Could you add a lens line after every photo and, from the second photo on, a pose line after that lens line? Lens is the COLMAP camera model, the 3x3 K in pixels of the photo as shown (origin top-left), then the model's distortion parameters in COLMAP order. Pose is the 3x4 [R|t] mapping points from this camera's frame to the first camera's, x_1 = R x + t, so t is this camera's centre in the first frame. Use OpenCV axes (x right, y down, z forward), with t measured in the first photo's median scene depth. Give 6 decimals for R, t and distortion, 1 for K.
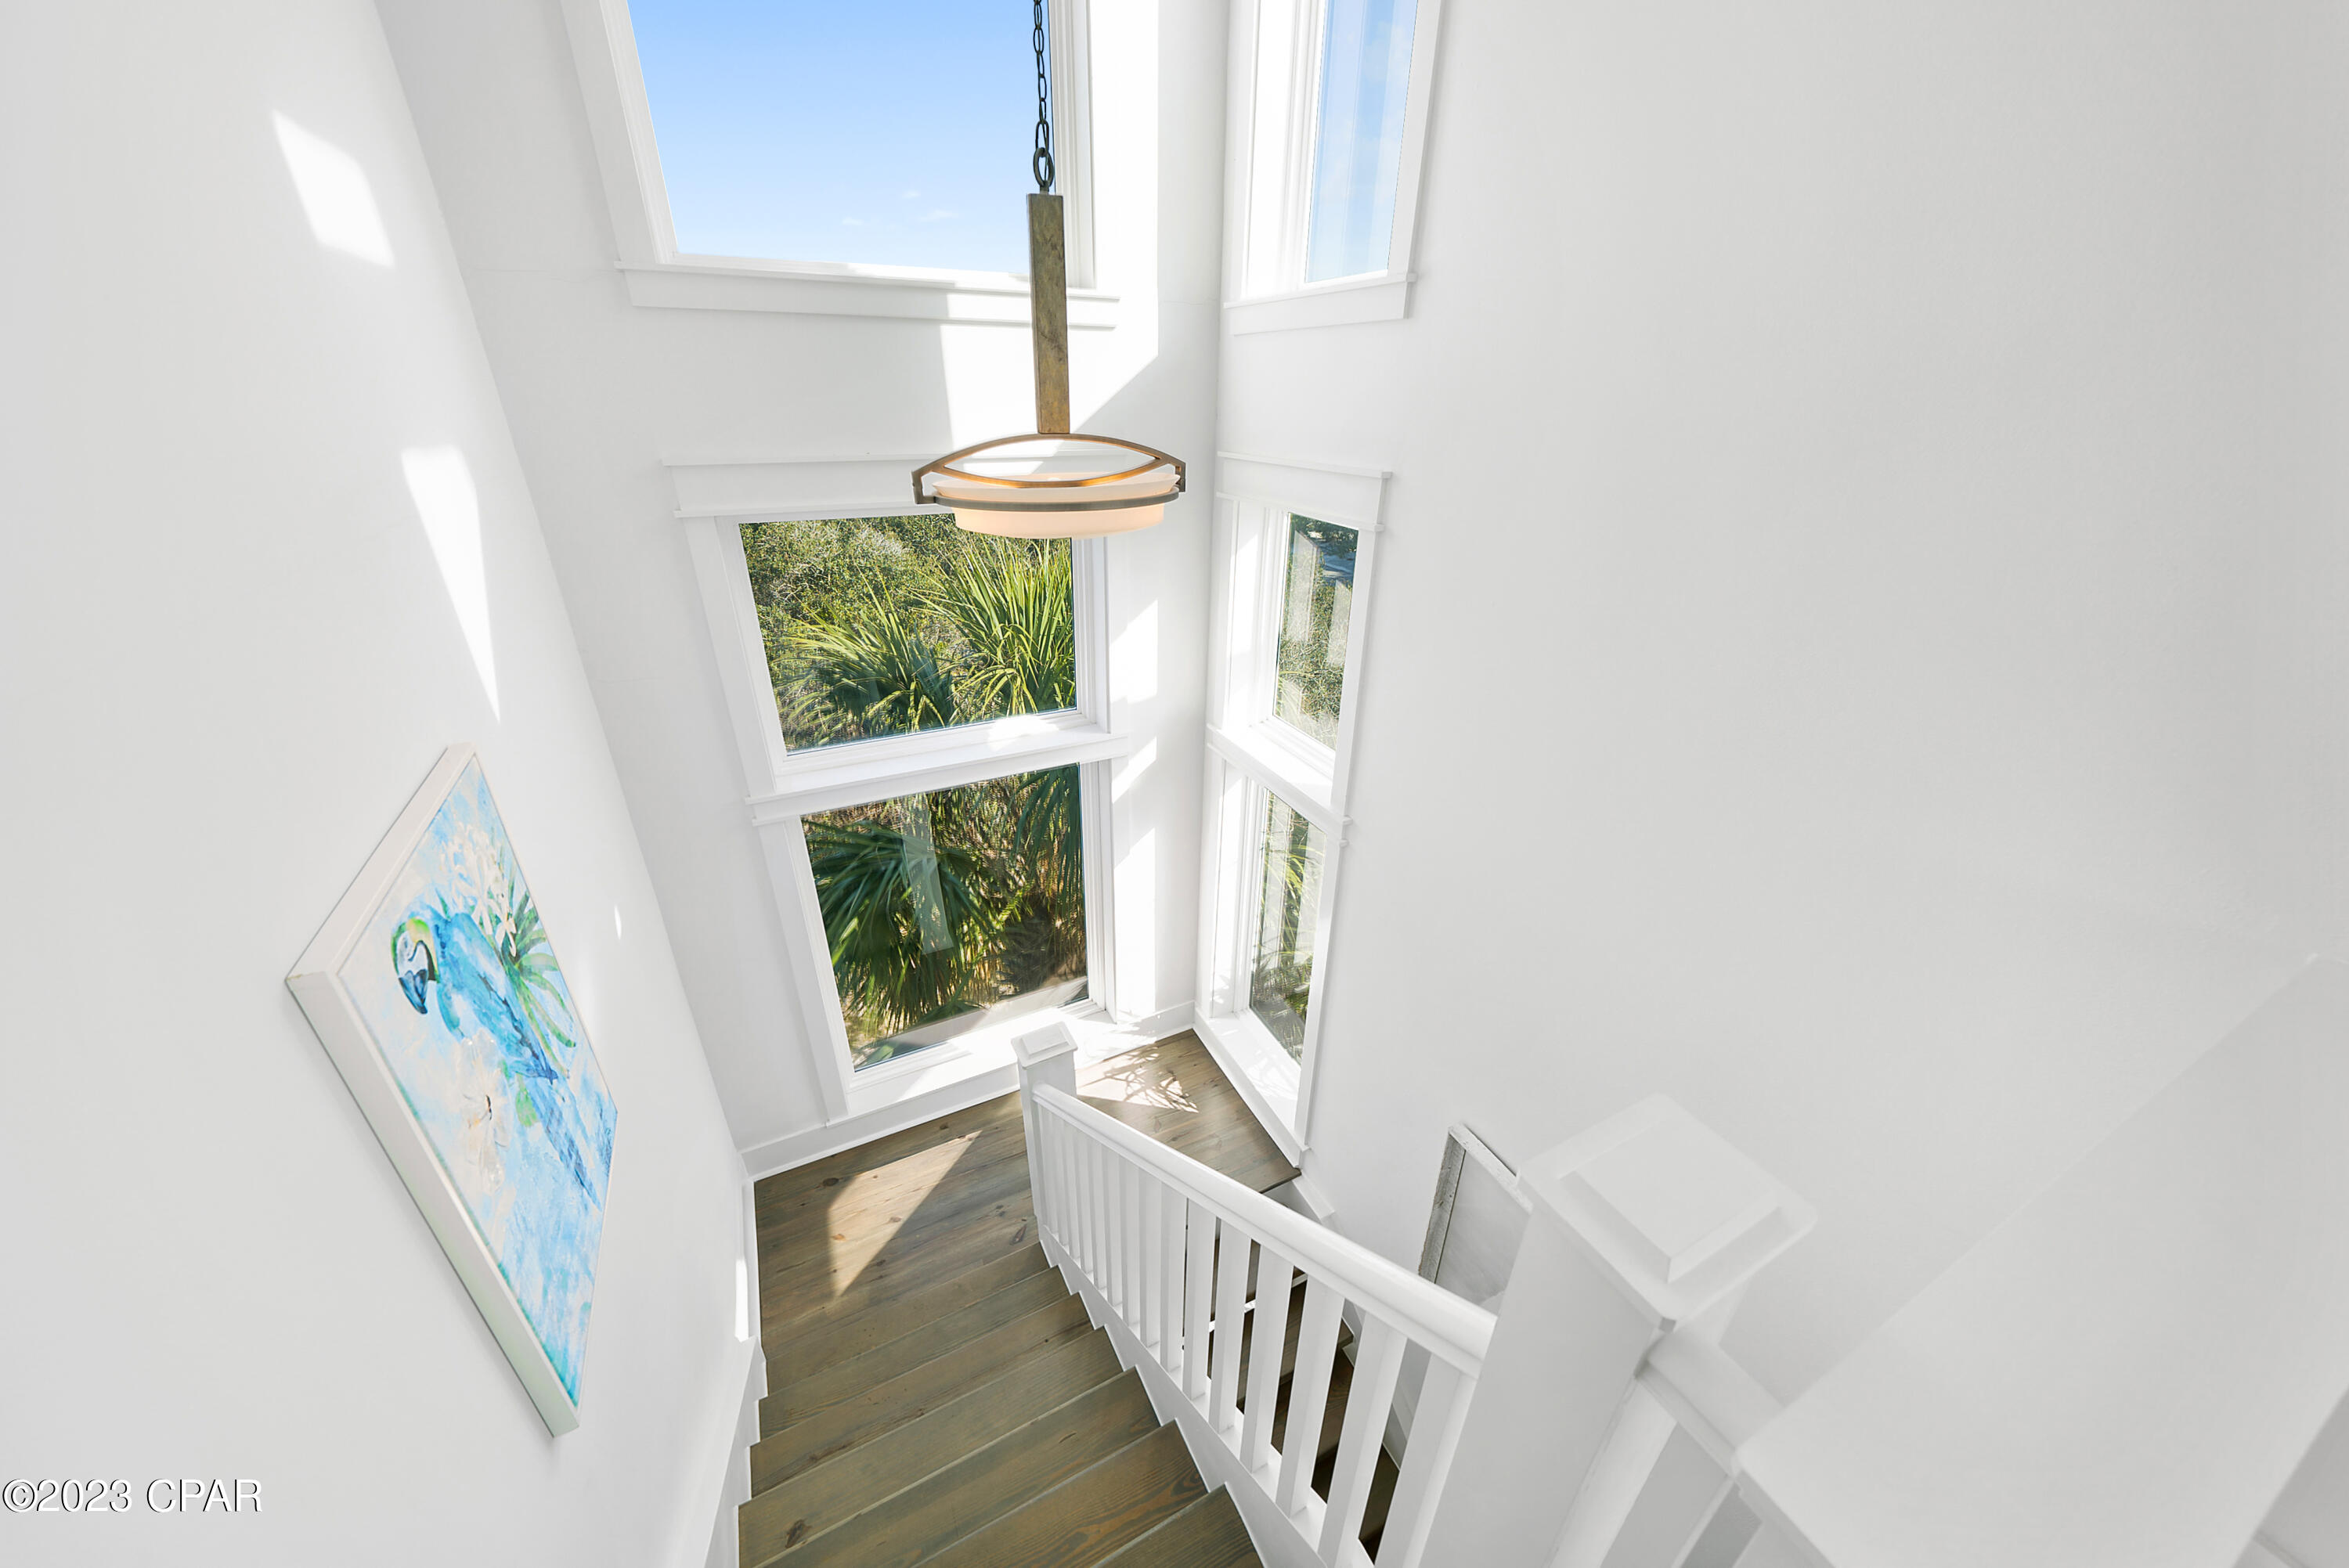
lens RADIAL K [[813.5, 0, 1178.6], [0, 813.5, 789.8], [0, 0, 1]] dist [-0.000586, -0.000014]
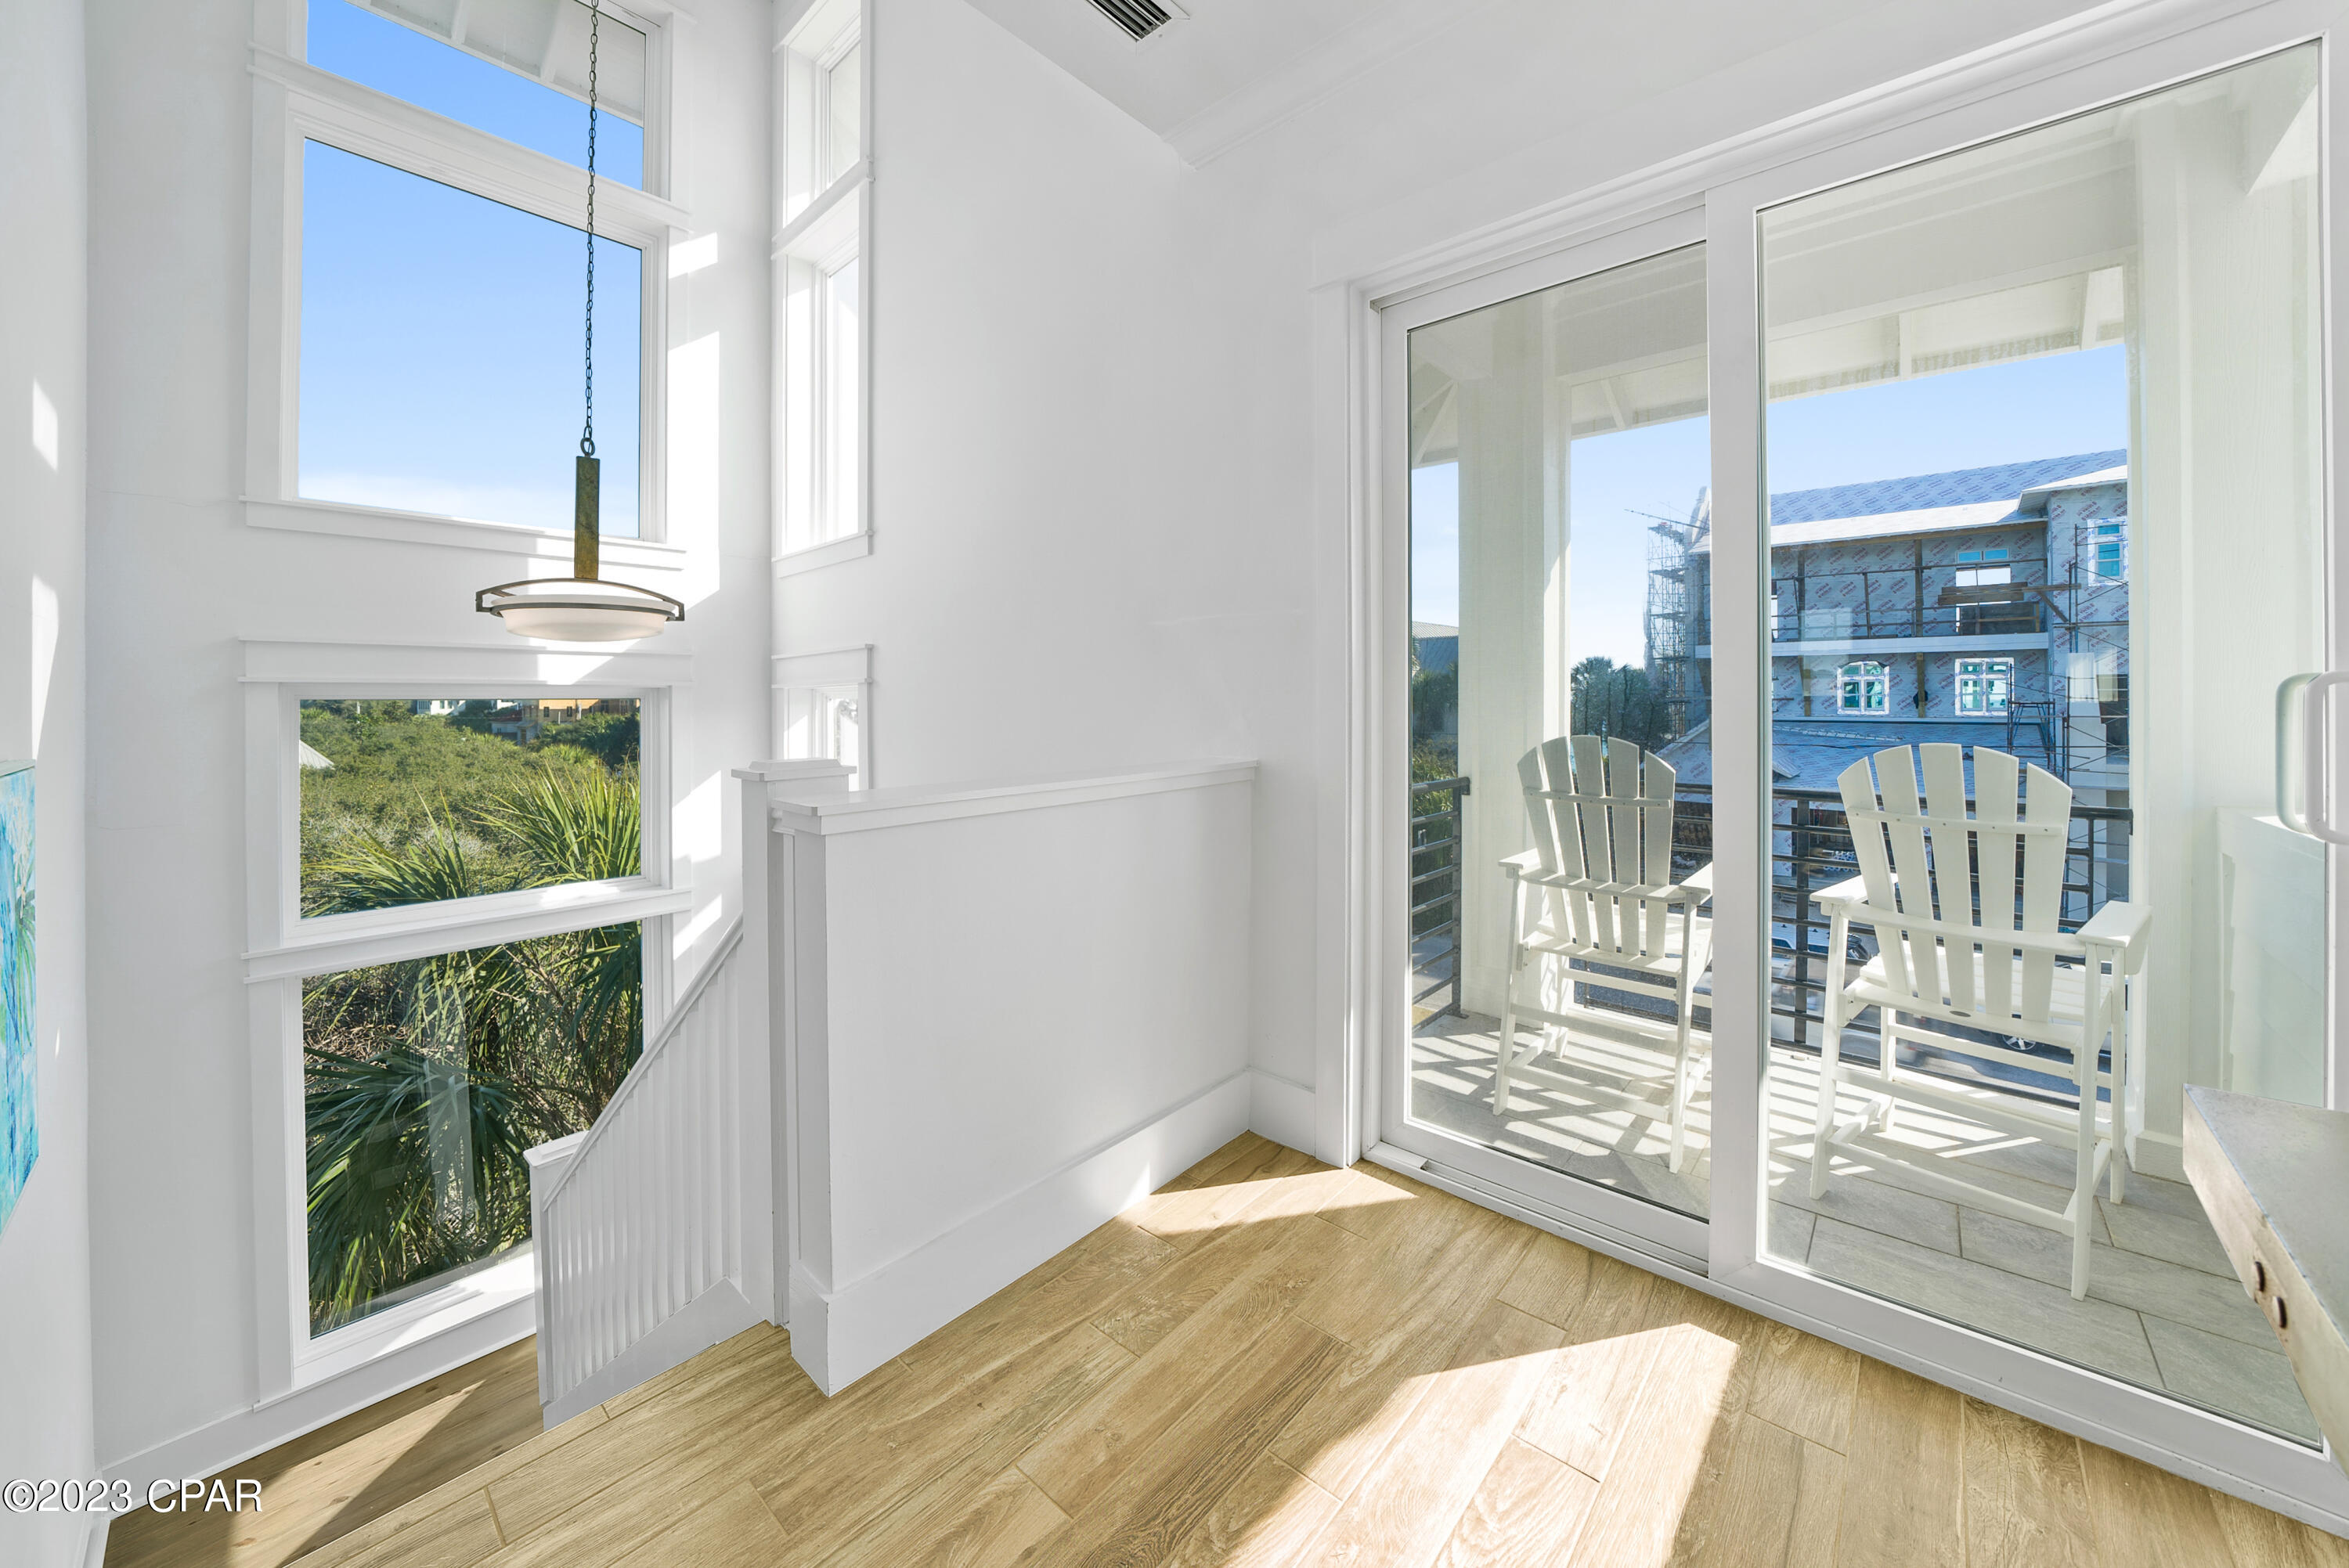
lens RADIAL K [[857.0, 0, 1164.9], [0, 857.0, 707.6], [0, 0, 1]] dist [-0.024159, 0.003810]
pose [[0.934912, -0.021175, 0.354247, 0.148565], [0.172906, 0.898900, -0.402595, 0.310110], [-0.309907, 0.437643, 0.844054, -0.306917]]
